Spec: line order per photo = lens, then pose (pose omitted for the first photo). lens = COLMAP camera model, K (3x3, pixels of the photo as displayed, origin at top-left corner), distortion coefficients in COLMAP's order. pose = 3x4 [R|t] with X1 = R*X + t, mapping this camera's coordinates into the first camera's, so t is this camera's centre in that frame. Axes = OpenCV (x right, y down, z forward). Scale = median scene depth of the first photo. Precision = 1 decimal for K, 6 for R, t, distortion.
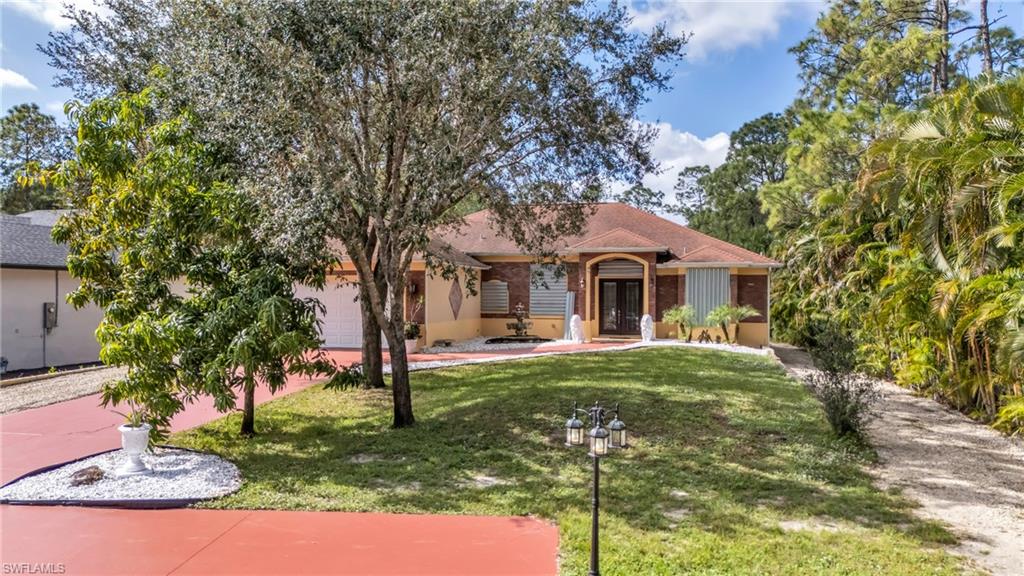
lens RADIAL K [[780.7, 0, 512.0], [0, 780.7, 288.0], [0, 0, 1]] dist [0.031473, -0.002358]
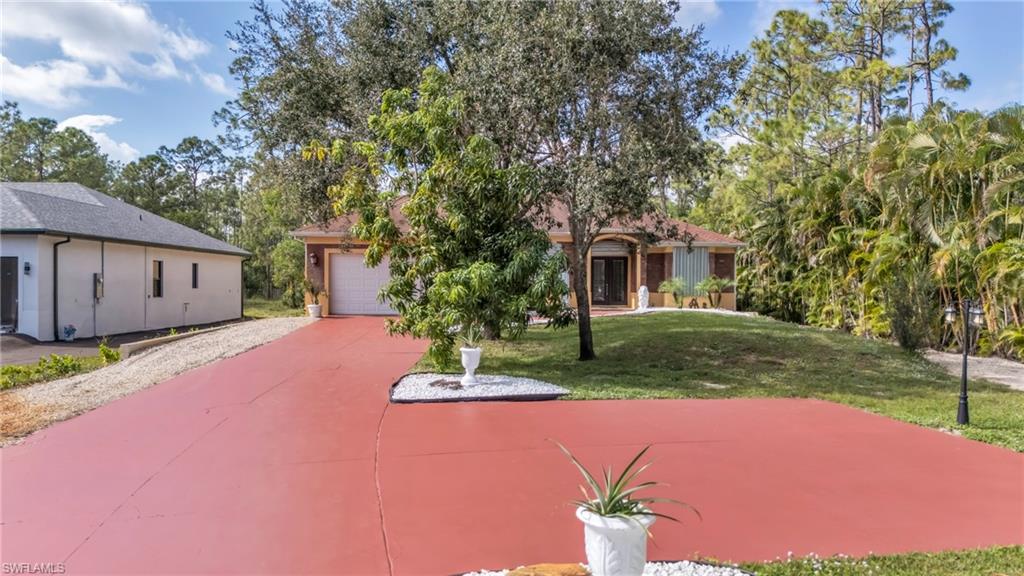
lens RADIAL K [[780.7, 0, 512.0], [0, 780.7, 288.0], [0, 0, 1]] dist [0.031473, -0.002358]
pose [[0.975048, -0.000296, 0.221995, -0.291813], [-0.001862, 0.999953, 0.009512, 0.027122], [-0.221988, -0.009688, 0.975001, -0.110526]]
